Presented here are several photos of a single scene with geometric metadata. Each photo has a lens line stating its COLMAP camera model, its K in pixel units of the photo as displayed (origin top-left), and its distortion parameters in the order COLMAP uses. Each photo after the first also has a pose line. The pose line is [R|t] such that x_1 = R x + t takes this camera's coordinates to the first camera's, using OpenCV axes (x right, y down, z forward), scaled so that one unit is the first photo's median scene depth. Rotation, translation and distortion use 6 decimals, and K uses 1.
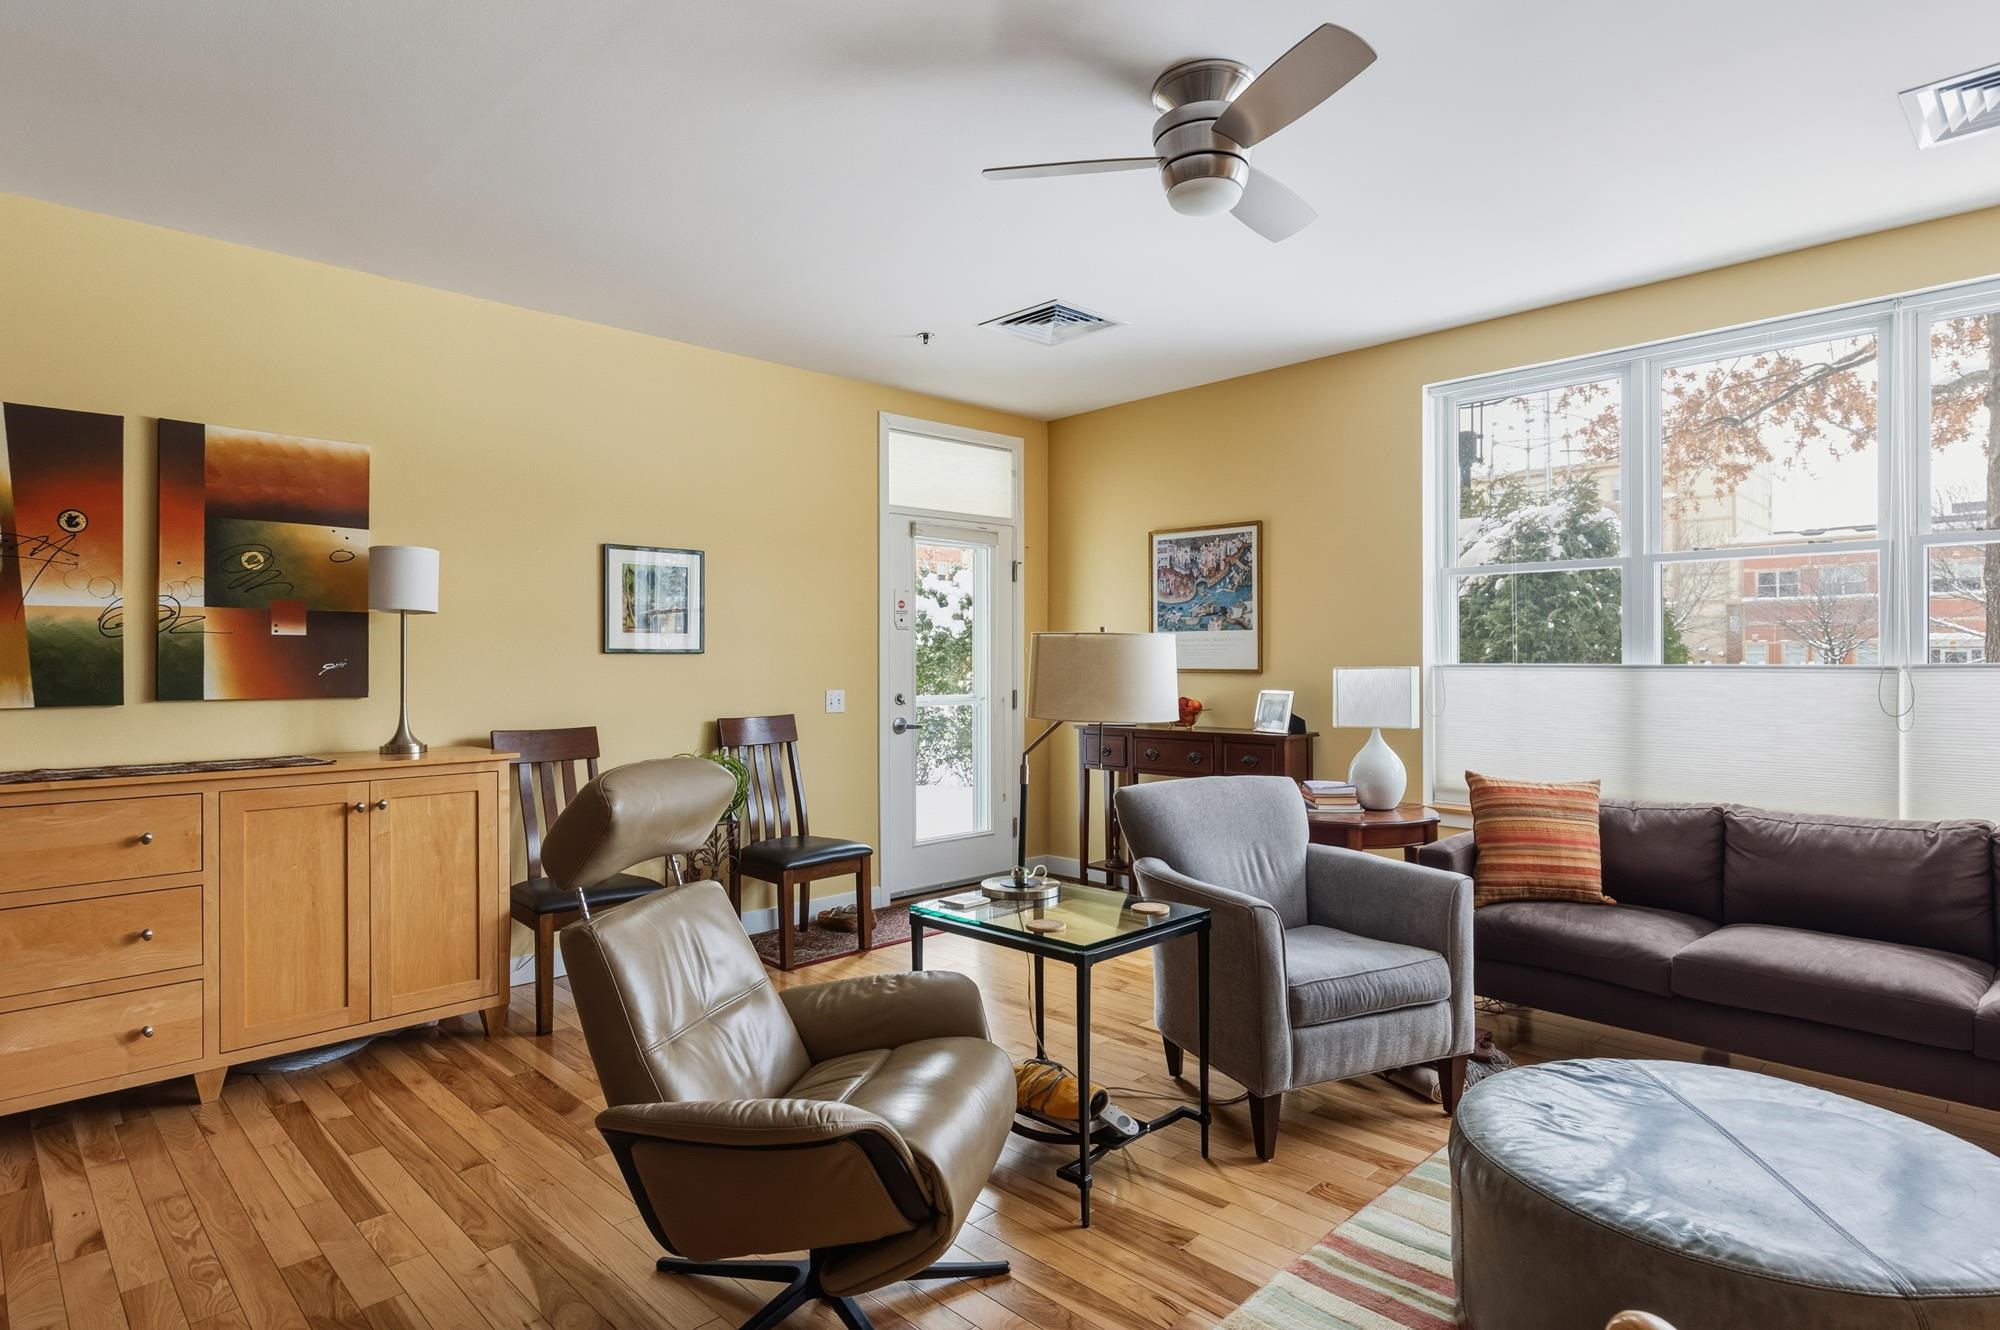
lens RADIAL K [[1066.7, 0, 1000.0], [0, 1066.7, 665.0], [0, 0, 1]] dist [0.001573, -0.000186]
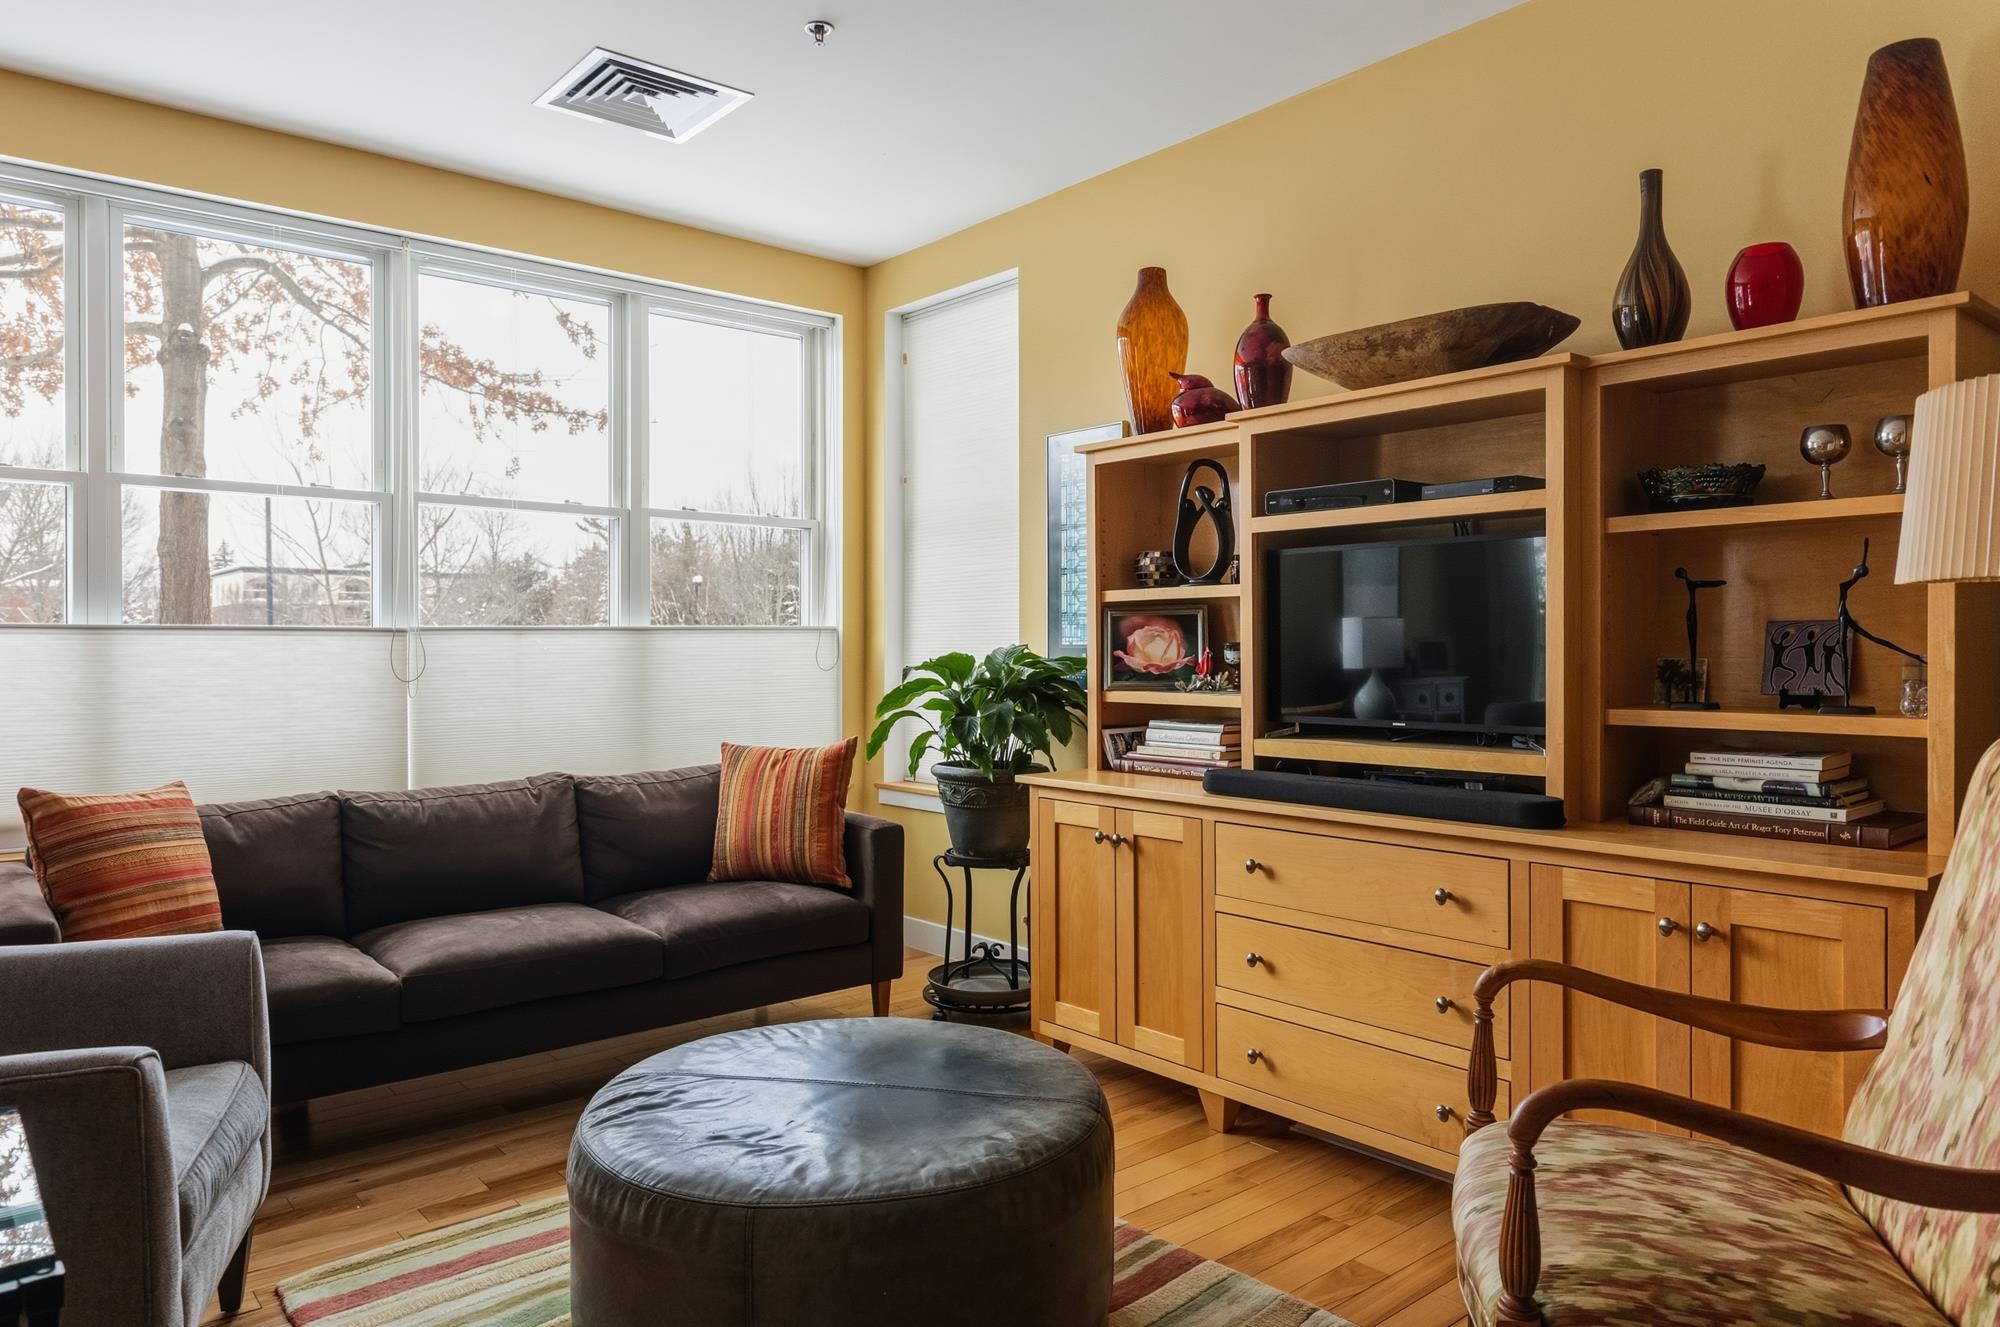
lens RADIAL K [[1272.9, 0, 1000.0], [0, 1272.9, 663.5], [0, 0, 1]] dist [-0.005968, -0.000983]
pose [[0.075385, -0.008983, 0.997114, -0.187436], [0.007779, 0.999934, 0.008421, 0.021167], [-0.997124, 0.007121, 0.075450, 0.311890]]
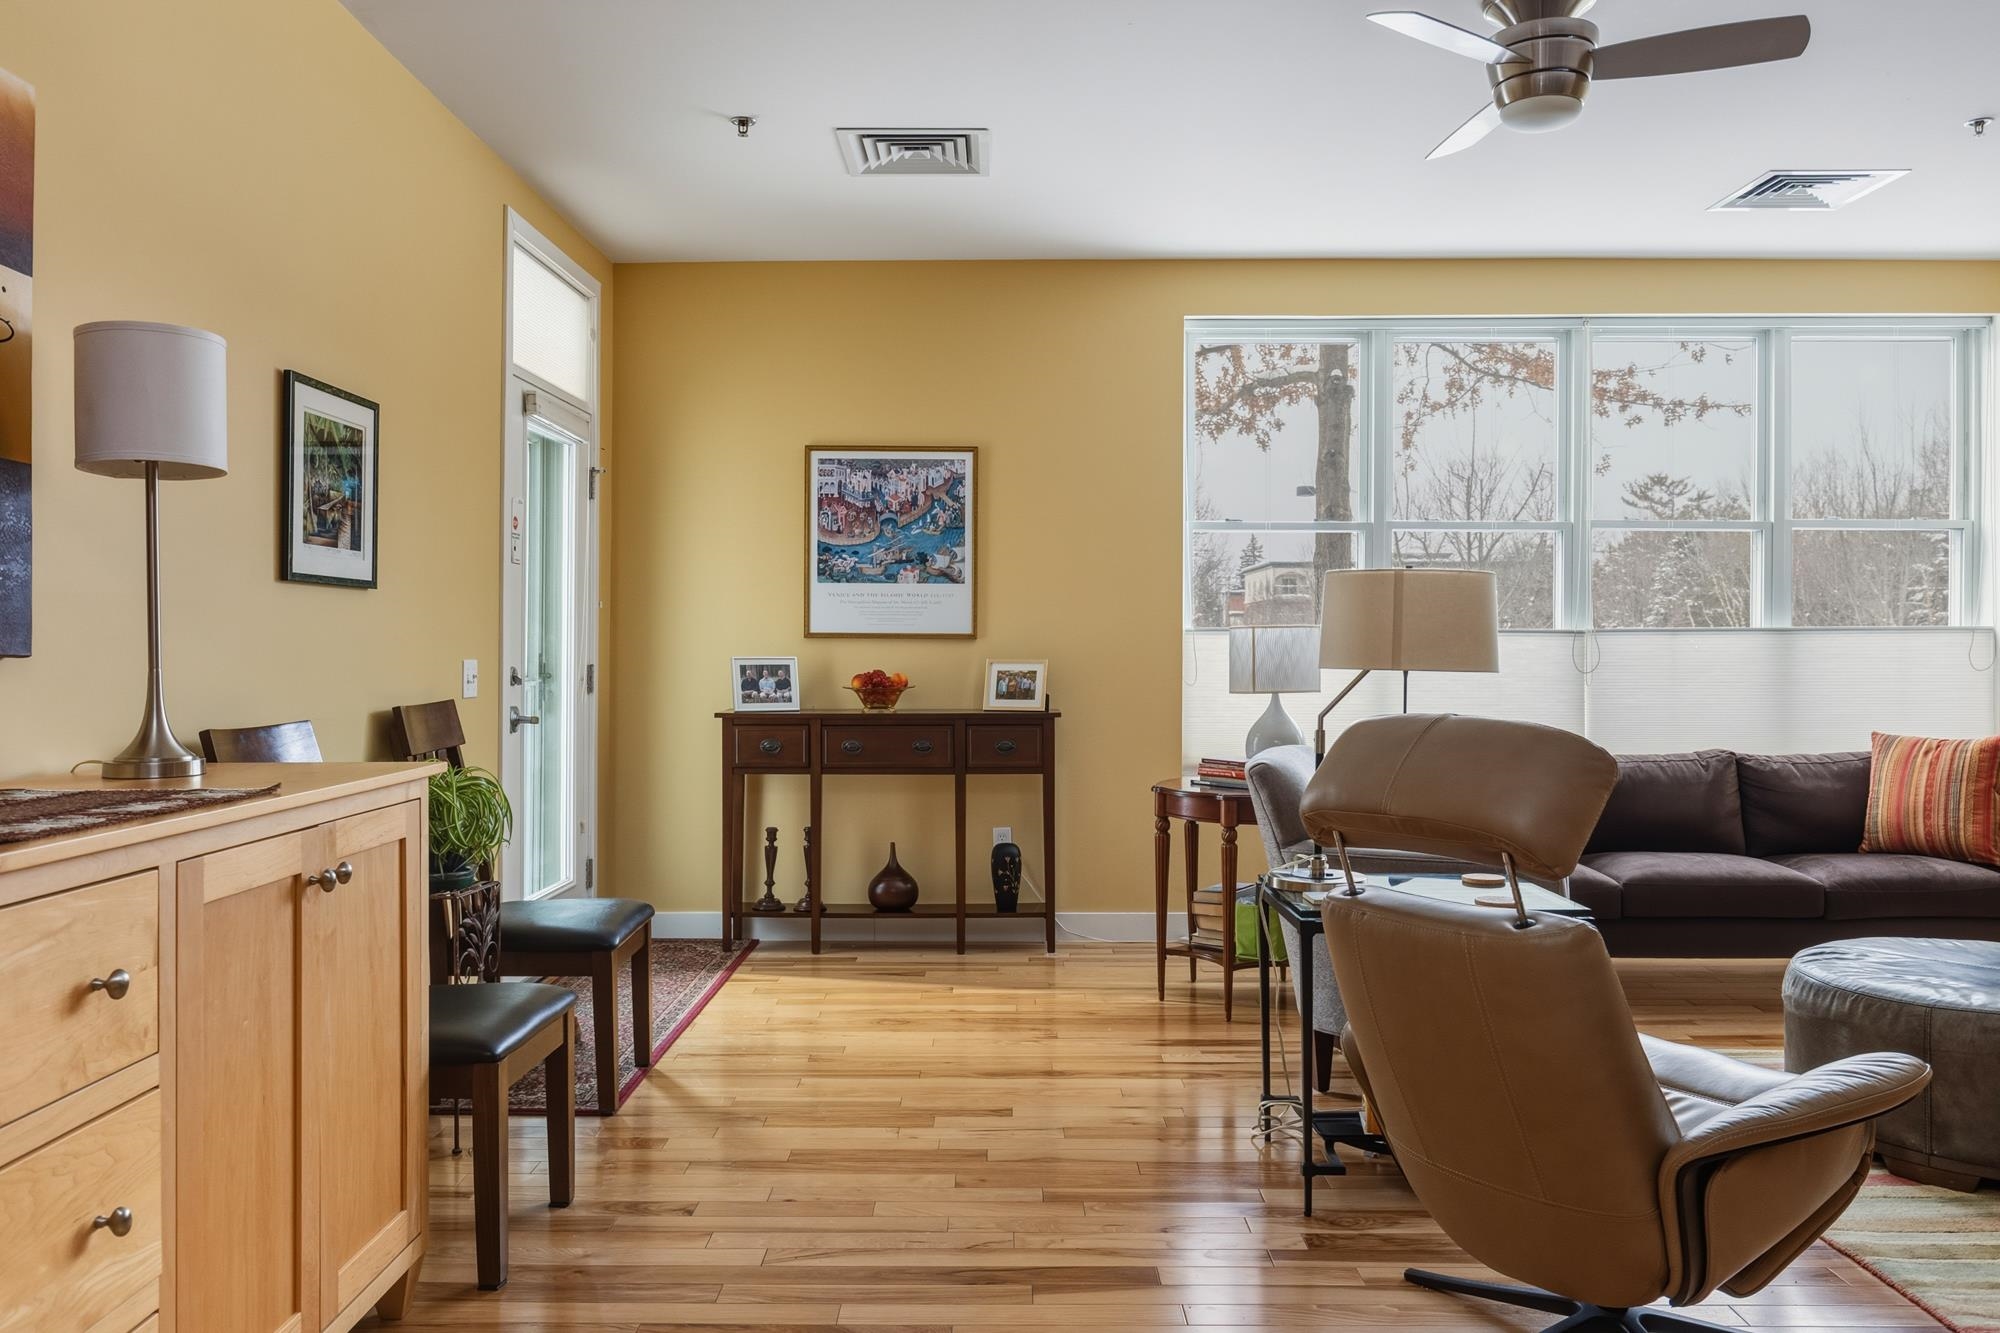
lens RADIAL K [[1495.0, 0, 1003.0], [0, 1495.0, 640.2], [0, 0, 1]] dist [0.002189, -0.007678]
pose [[0.708084, 0.008297, 0.706079, -0.612615], [-0.001626, 0.999947, -0.010120, 0.023487], [-0.706126, 0.006017, 0.708061, 0.227010]]
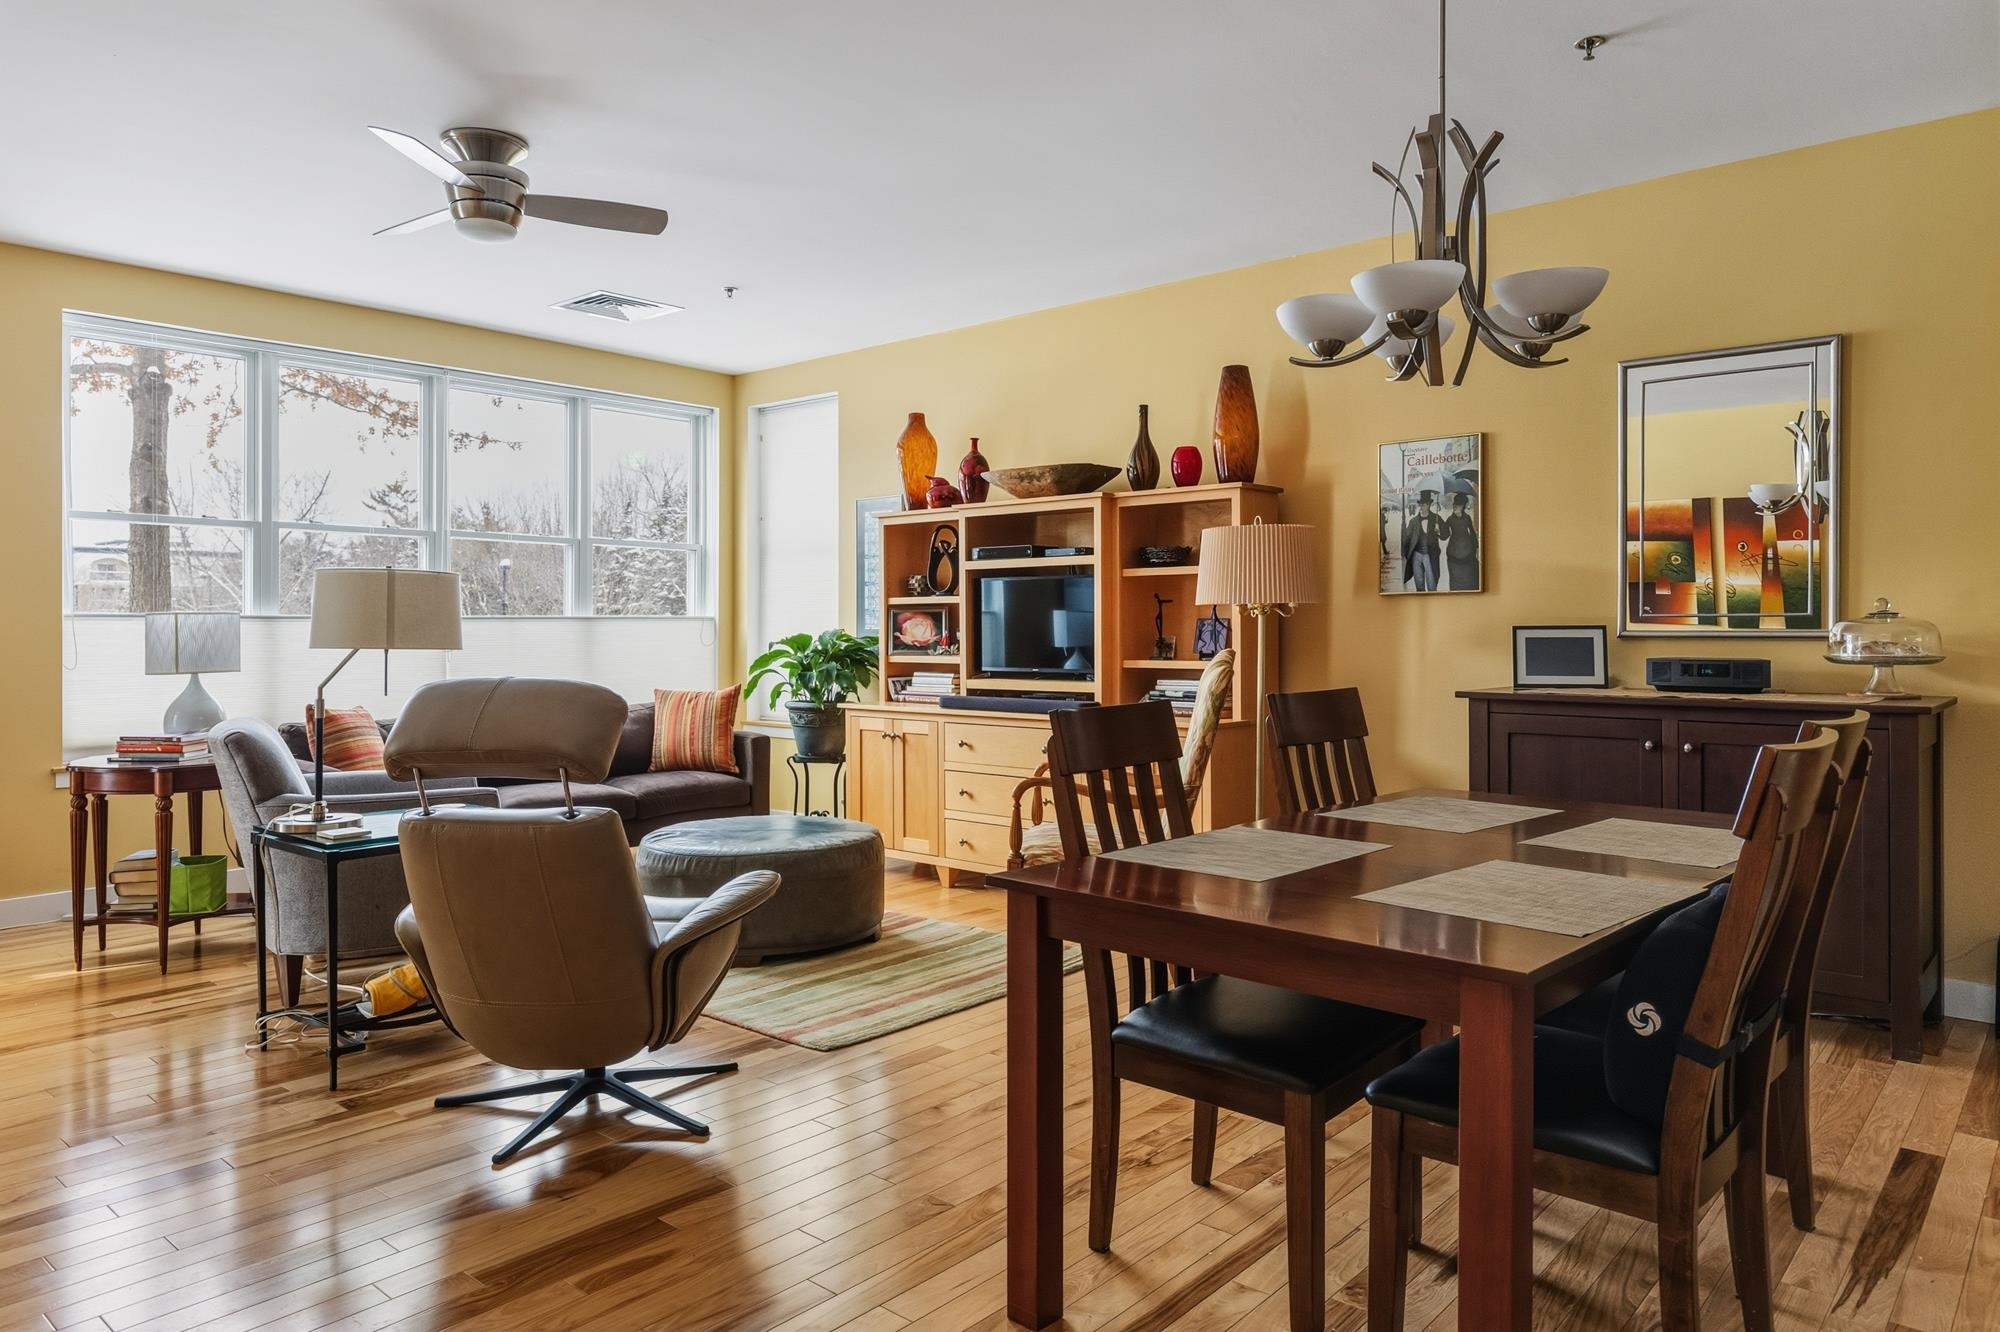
lens RADIAL K [[1275.0, 0, 997.4], [0, 1275.0, 635.6], [0, 0, 1]] dist [-0.001956, -0.002302]
pose [[-0.069475, 0.000926, 0.997583, -0.769058], [0.006639, 0.999978, -0.000466, 0.025098], [-0.997562, 0.006590, -0.069480, 0.285834]]
